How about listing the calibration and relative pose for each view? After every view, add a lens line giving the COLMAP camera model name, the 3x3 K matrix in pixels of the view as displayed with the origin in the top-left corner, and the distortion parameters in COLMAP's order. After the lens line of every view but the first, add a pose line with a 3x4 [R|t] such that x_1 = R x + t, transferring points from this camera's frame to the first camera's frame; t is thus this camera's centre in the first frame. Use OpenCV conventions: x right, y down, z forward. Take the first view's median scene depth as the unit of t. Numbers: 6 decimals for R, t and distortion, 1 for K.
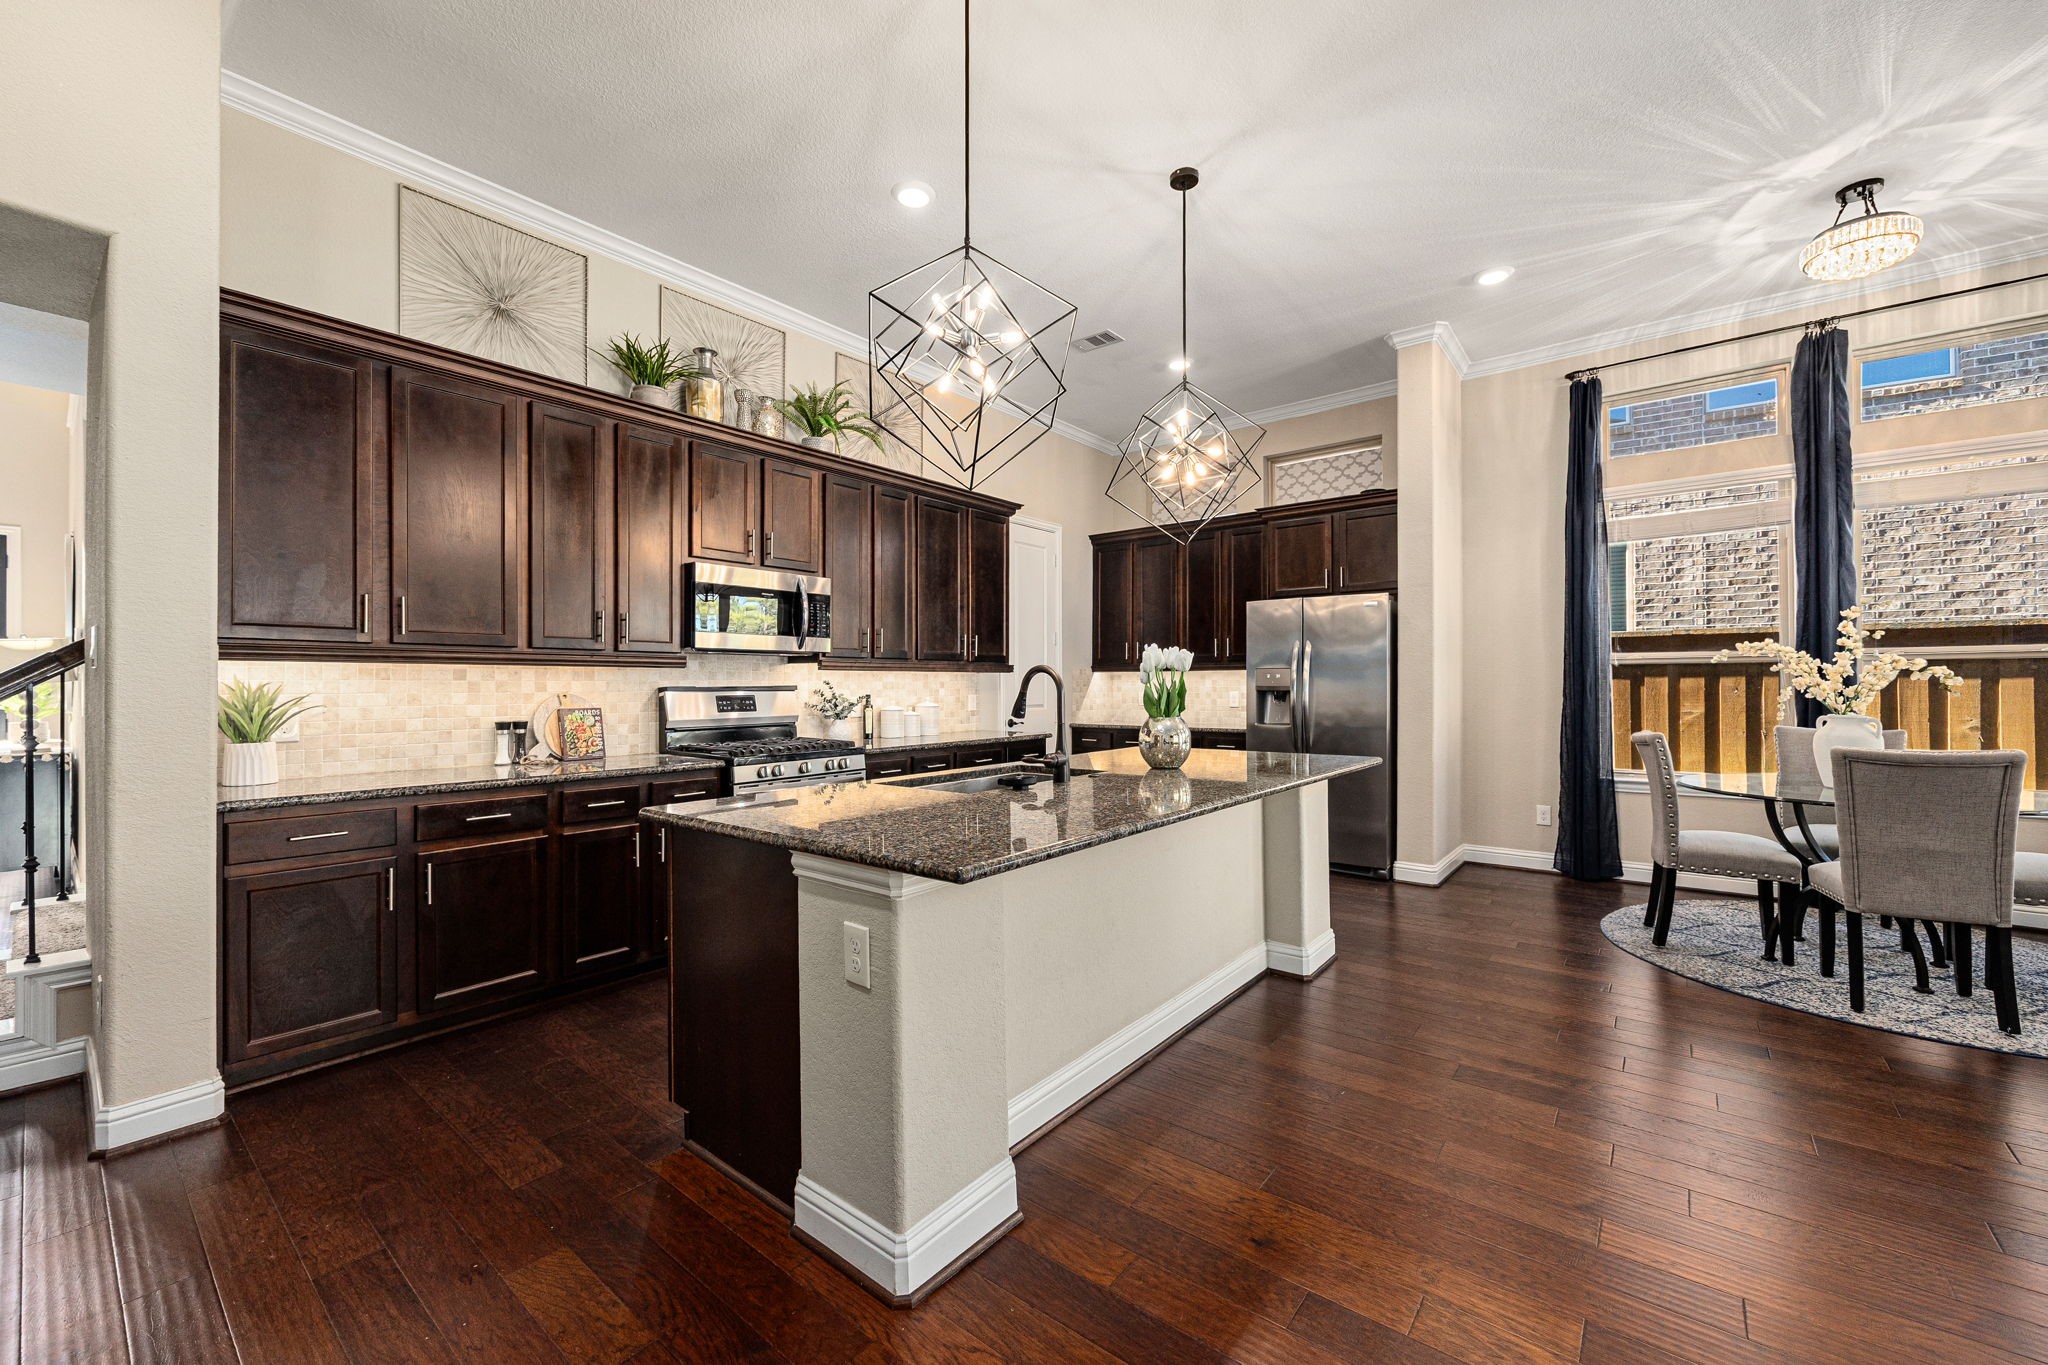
lens RADIAL K [[806.5, 0, 1028.3], [0, 806.5, 685.5], [0, 0, 1]] dist [-0.001349, -0.000131]
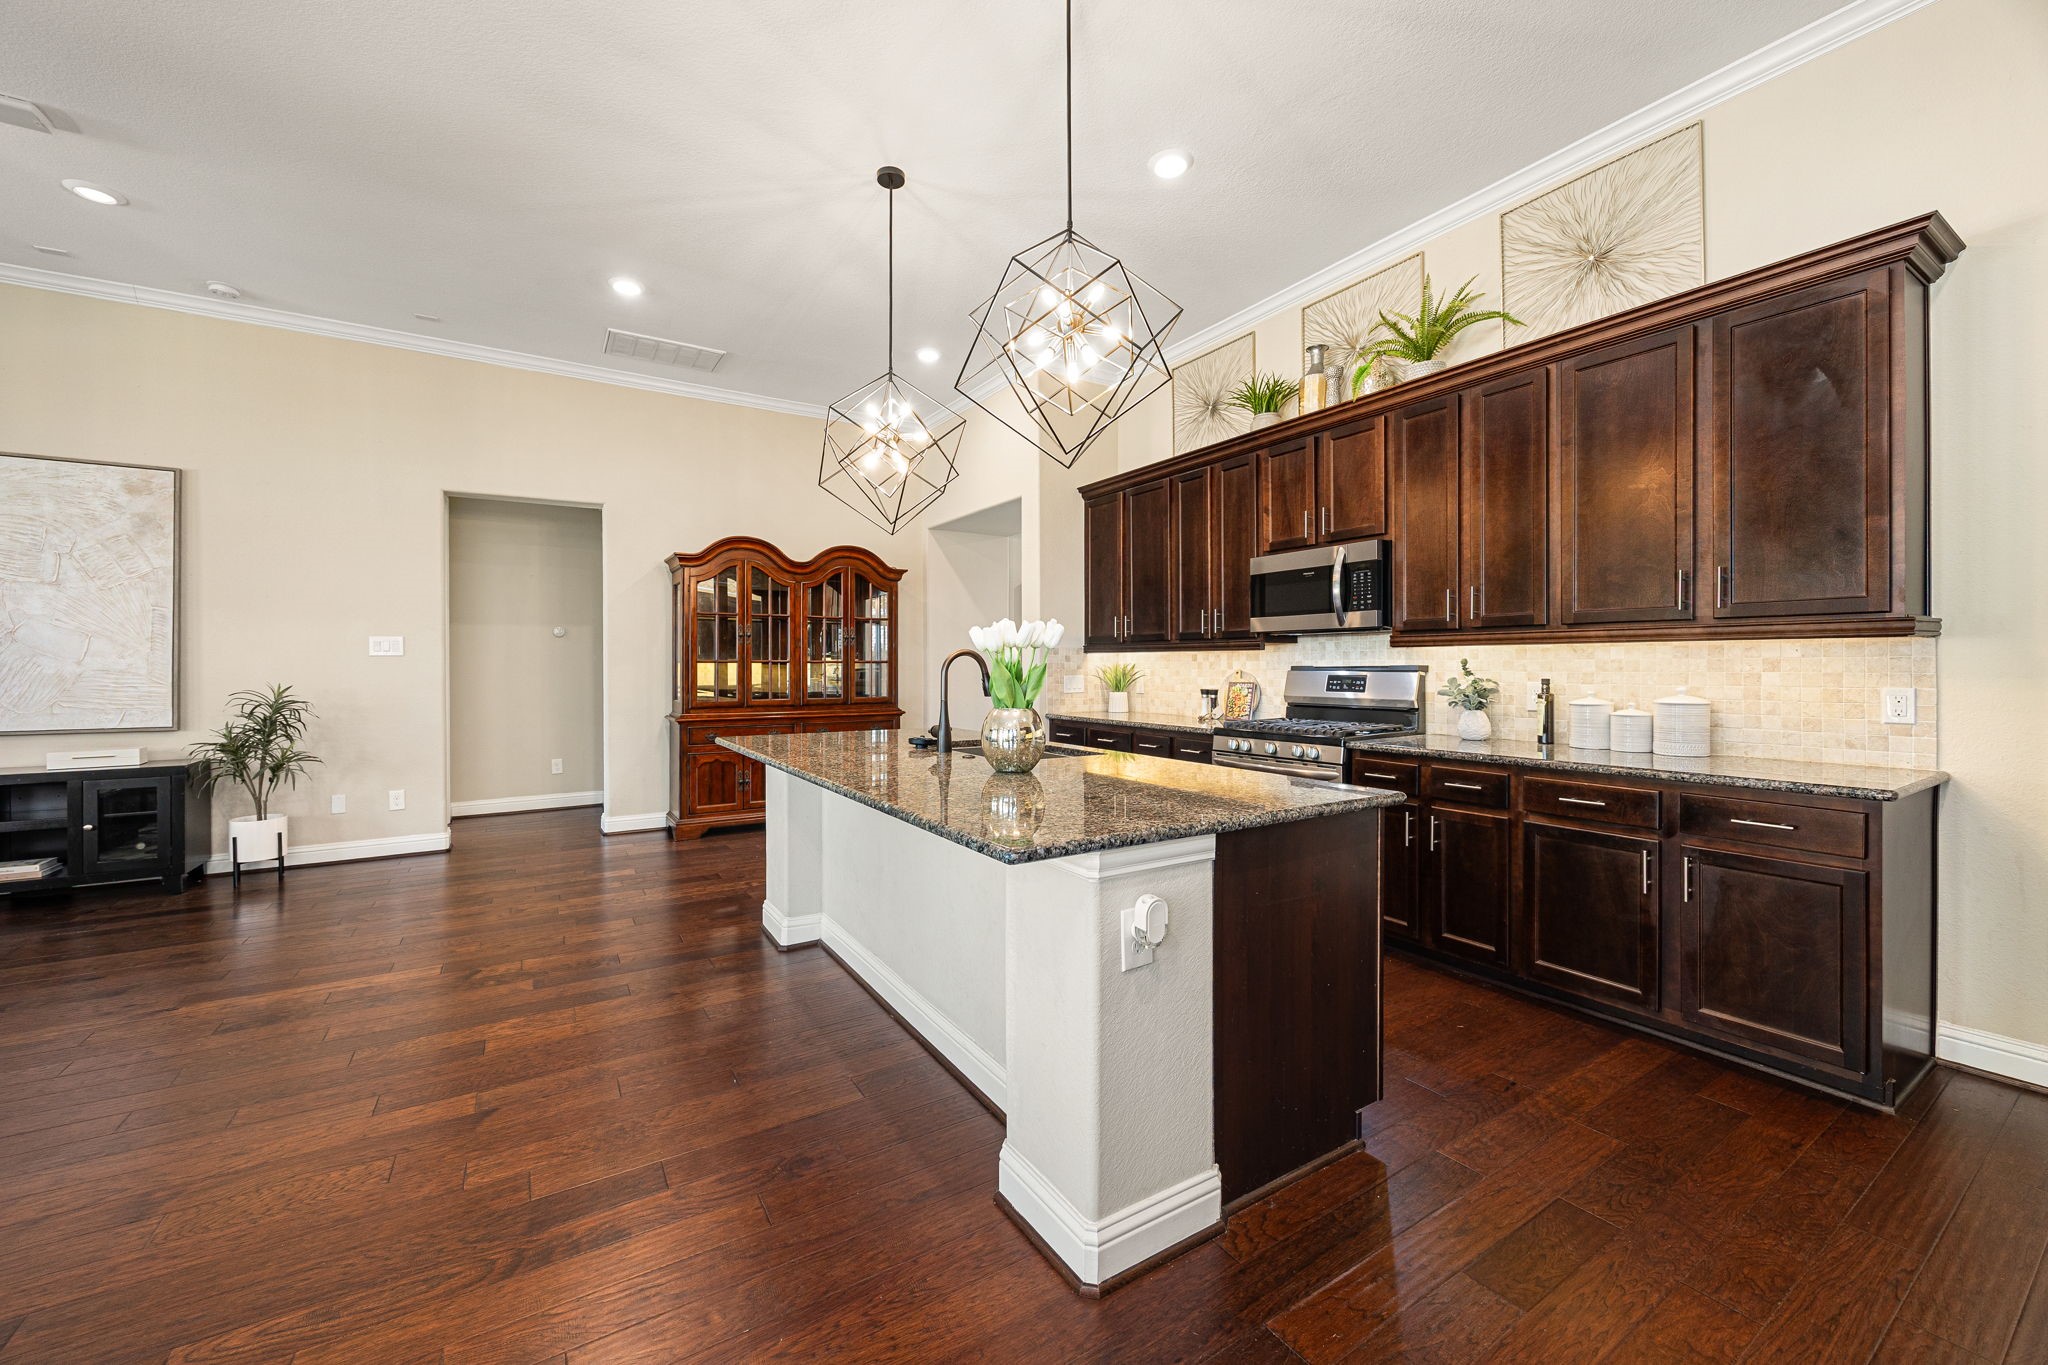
lens RADIAL K [[786.9, 0, 1024.5], [0, 786.9, 668.5], [0, 0, 1]] dist [-0.002791, -0.000704]
pose [[-0.323747, 0.010709, -0.946083, 0.678347], [0.002302, 0.999942, 0.010531, -0.006962], [0.946141, 0.001231, -0.323752, 0.942861]]
